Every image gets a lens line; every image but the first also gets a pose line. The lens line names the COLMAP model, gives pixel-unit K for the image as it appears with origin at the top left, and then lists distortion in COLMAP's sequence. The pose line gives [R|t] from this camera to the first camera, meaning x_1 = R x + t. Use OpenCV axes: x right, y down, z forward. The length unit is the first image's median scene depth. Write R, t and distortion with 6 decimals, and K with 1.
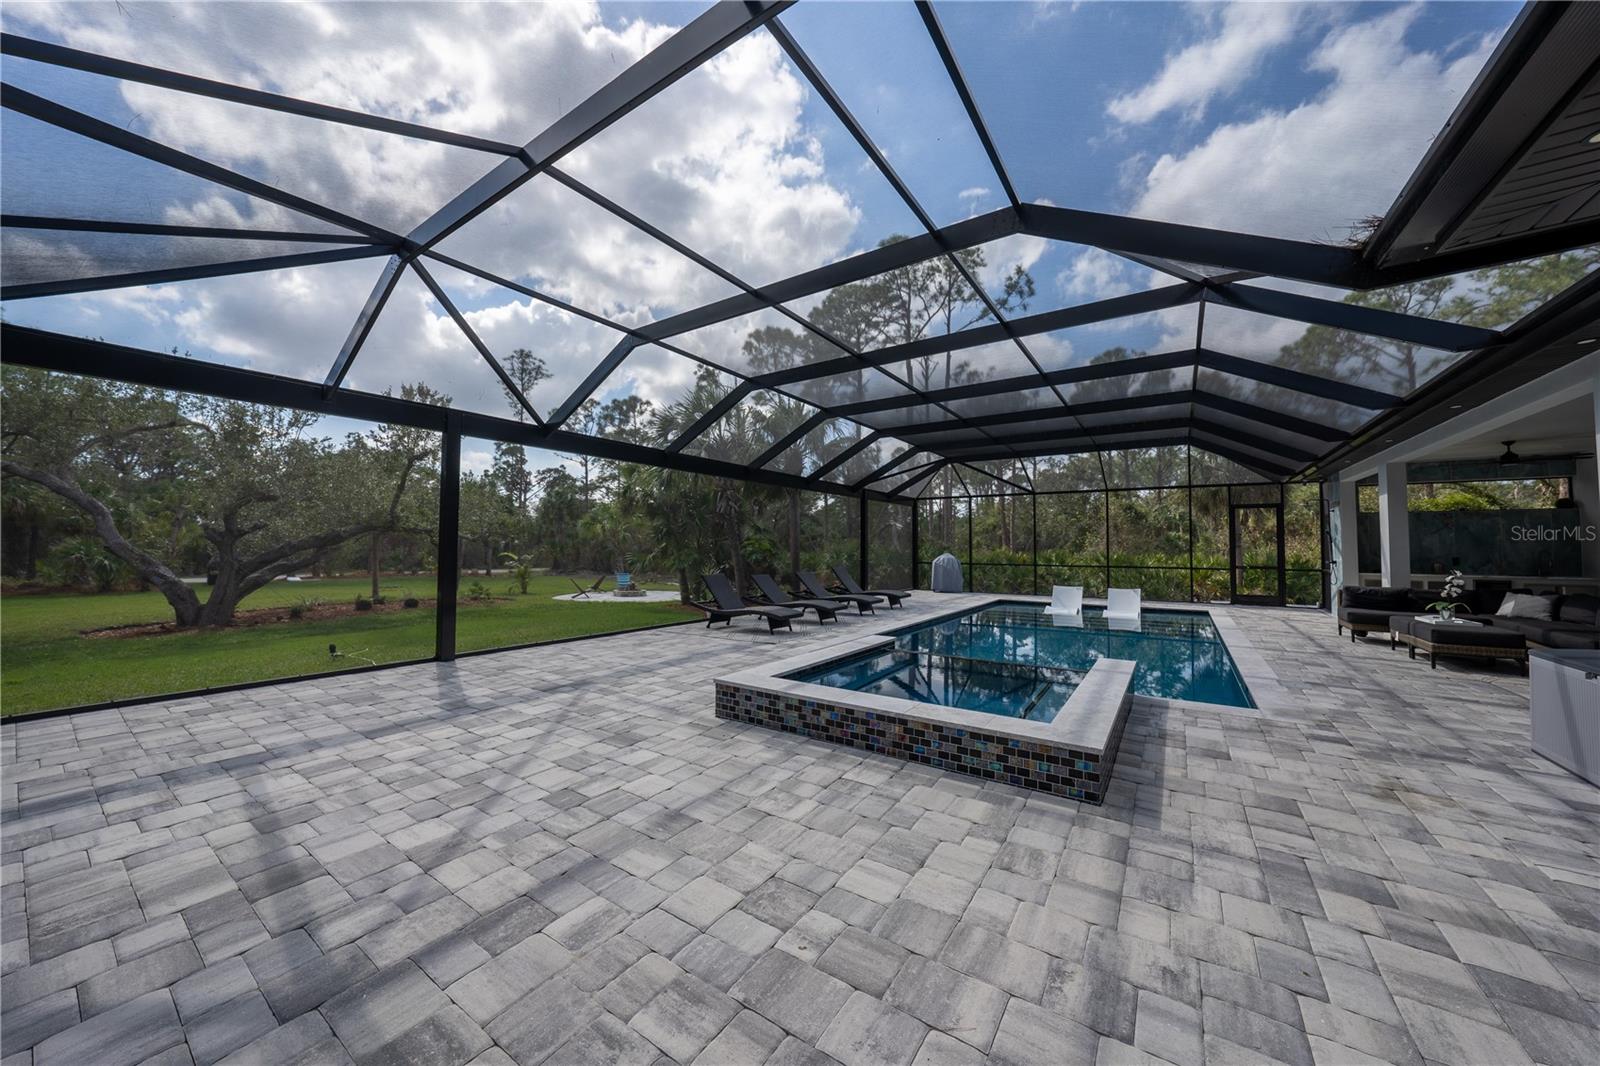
lens RADIAL K [[543.3, 0, 797.5], [0, 543.3, 529.4], [0, 0, 1]] dist [-0.025588, 0.007140]
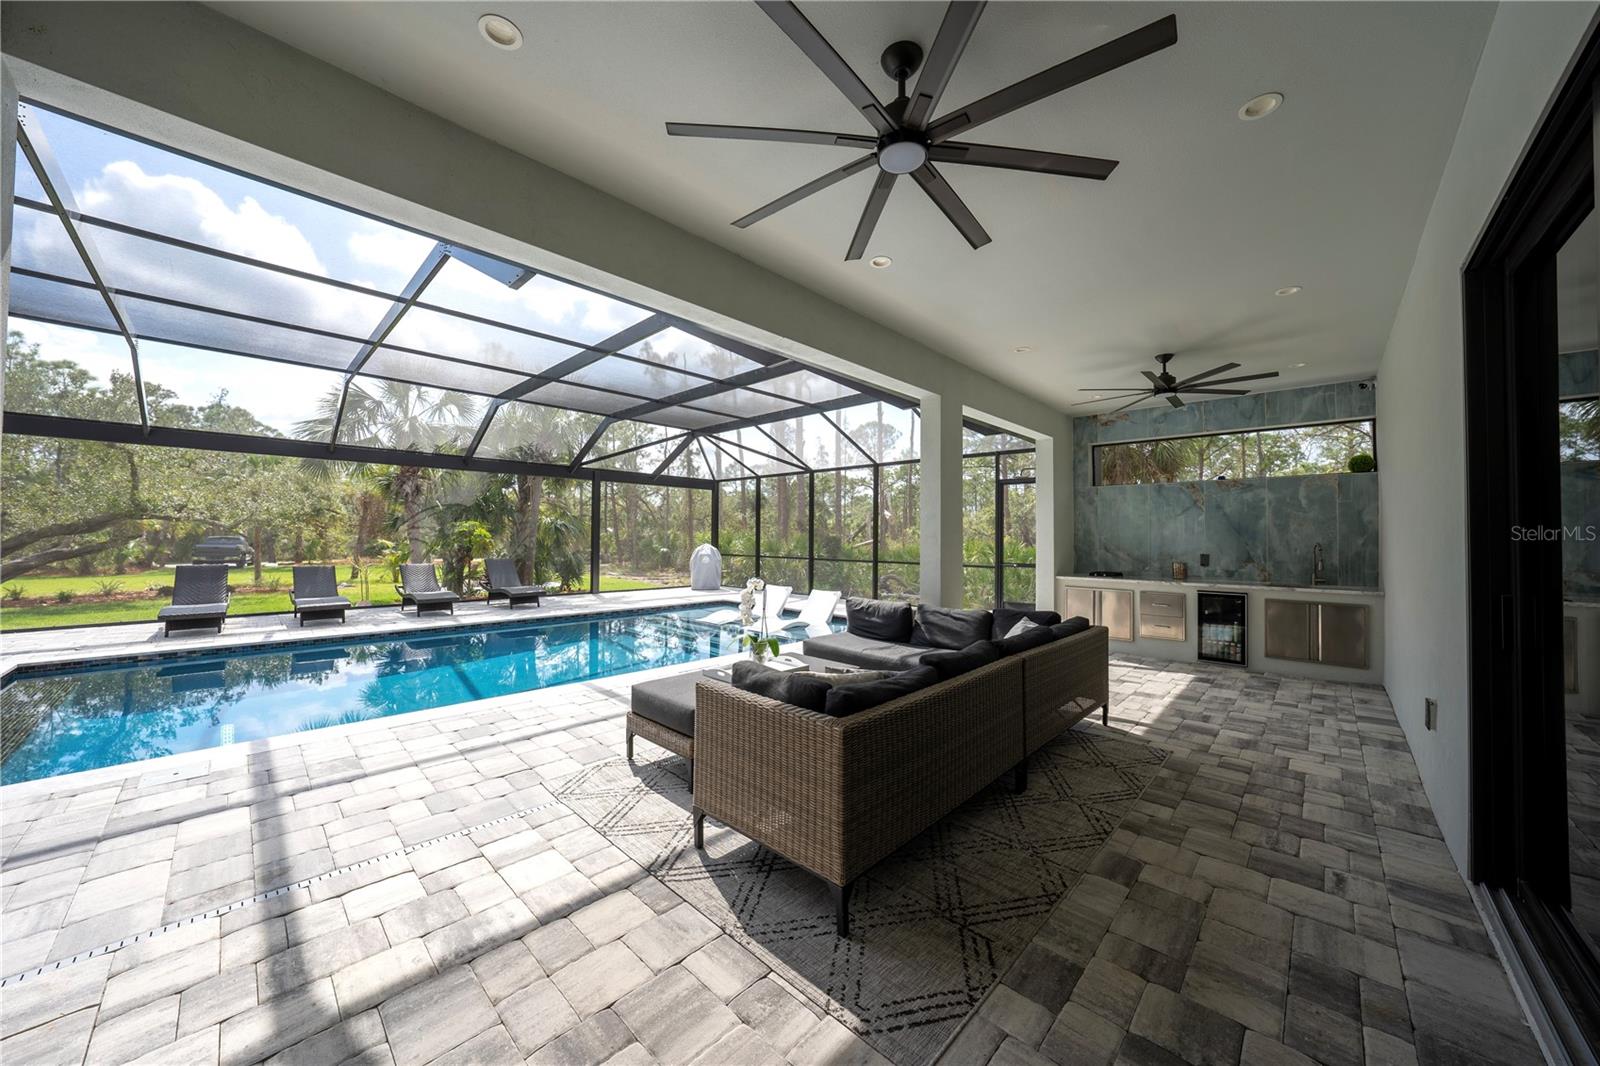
lens RADIAL K [[543.3, 0, 797.5], [0, 543.3, 529.4], [0, 0, 1]] dist [-0.025588, 0.007140]
pose [[0.981536, 0.001768, -0.191268, 0.879515], [0.000195, 0.999948, 0.010240, 0.017060], [0.191276, -0.010089, 0.981484, 0.279665]]
